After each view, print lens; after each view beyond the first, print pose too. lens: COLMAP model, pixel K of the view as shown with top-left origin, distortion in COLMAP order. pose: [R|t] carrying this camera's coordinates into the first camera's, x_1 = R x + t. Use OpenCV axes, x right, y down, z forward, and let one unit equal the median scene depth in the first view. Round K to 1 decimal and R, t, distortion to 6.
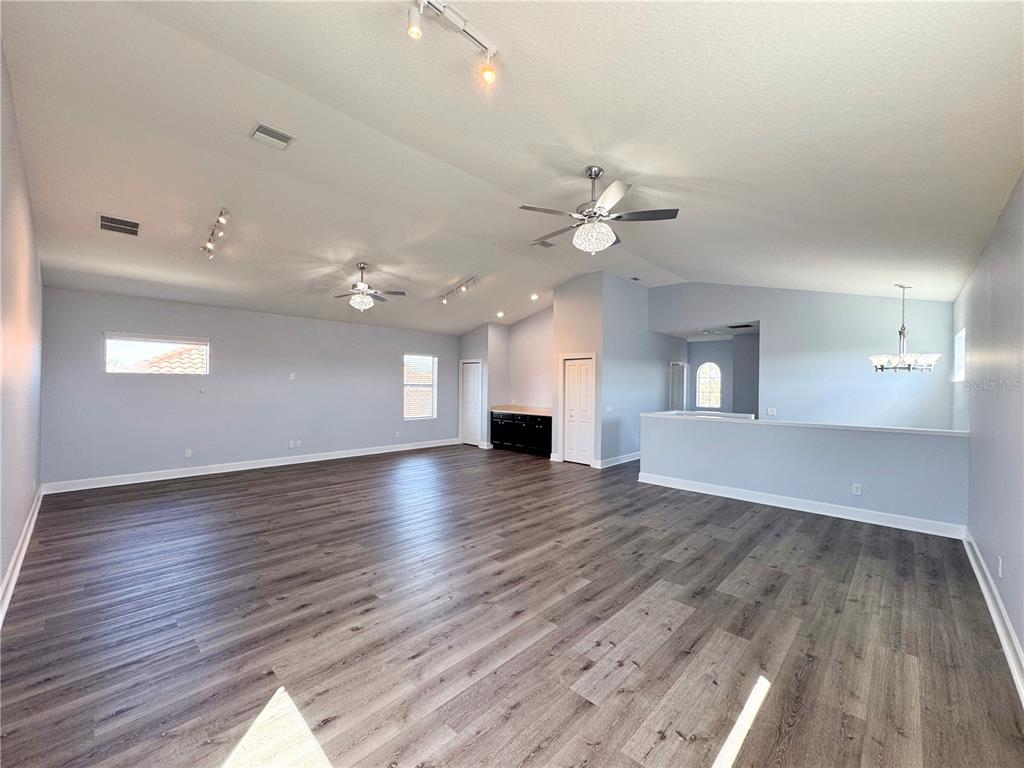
lens RADIAL K [[411.7, 0, 511.0], [0, 411.7, 385.5], [0, 0, 1]] dist [0.002948, -0.001113]
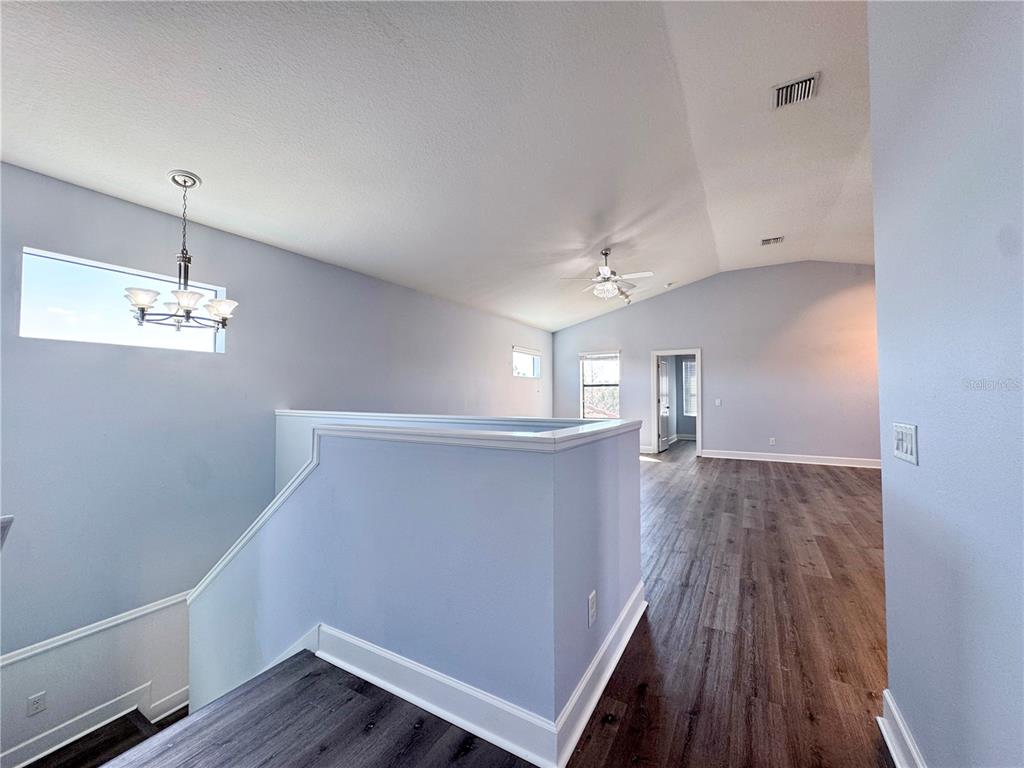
lens RADIAL K [[411.7, 0, 510.5], [0, 411.7, 384.7], [0, 0, 1]] dist [0.002948, -0.001113]
pose [[-0.970512, -0.013946, -0.240650, 0.641044], [-0.007696, 0.999609, -0.026888, 0.055105], [0.240930, -0.024243, -0.970240, 1.640155]]
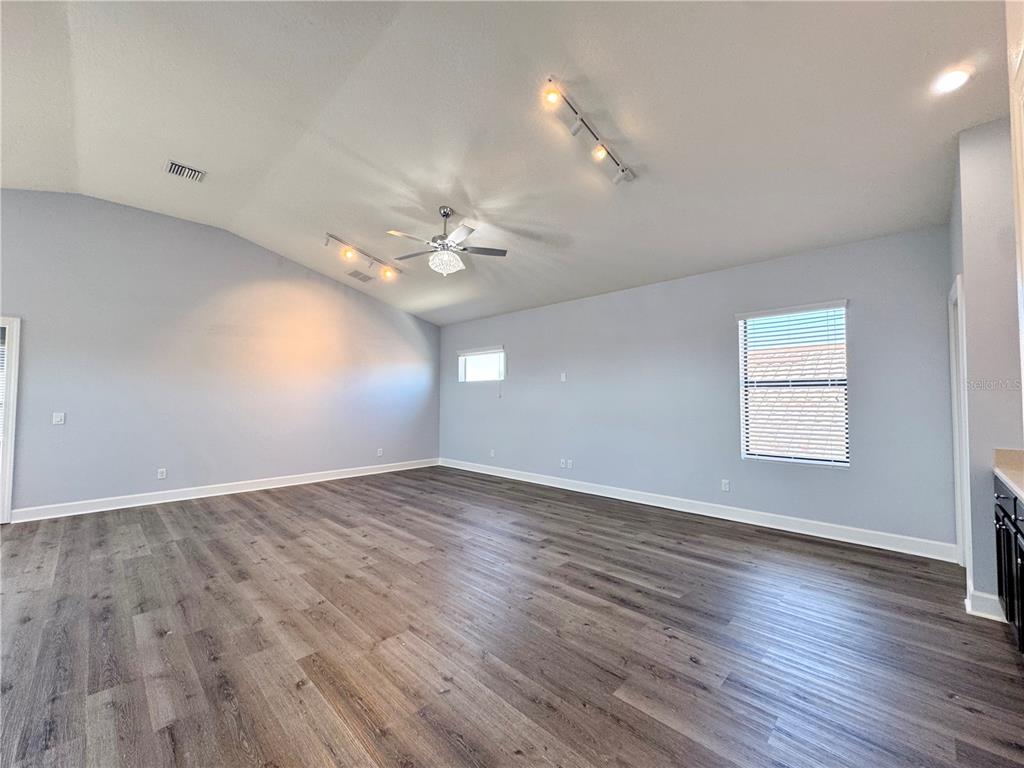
lens RADIAL K [[411.7, 0, 508.6], [0, 411.7, 383.7], [0, 0, 1]] dist [0.002948, -0.001113]
pose [[-0.011262, -0.047208, -0.998822, 0.381563], [-0.003068, 0.998882, -0.047176, 0.040218], [0.999932, 0.002533, -0.011394, 1.294741]]
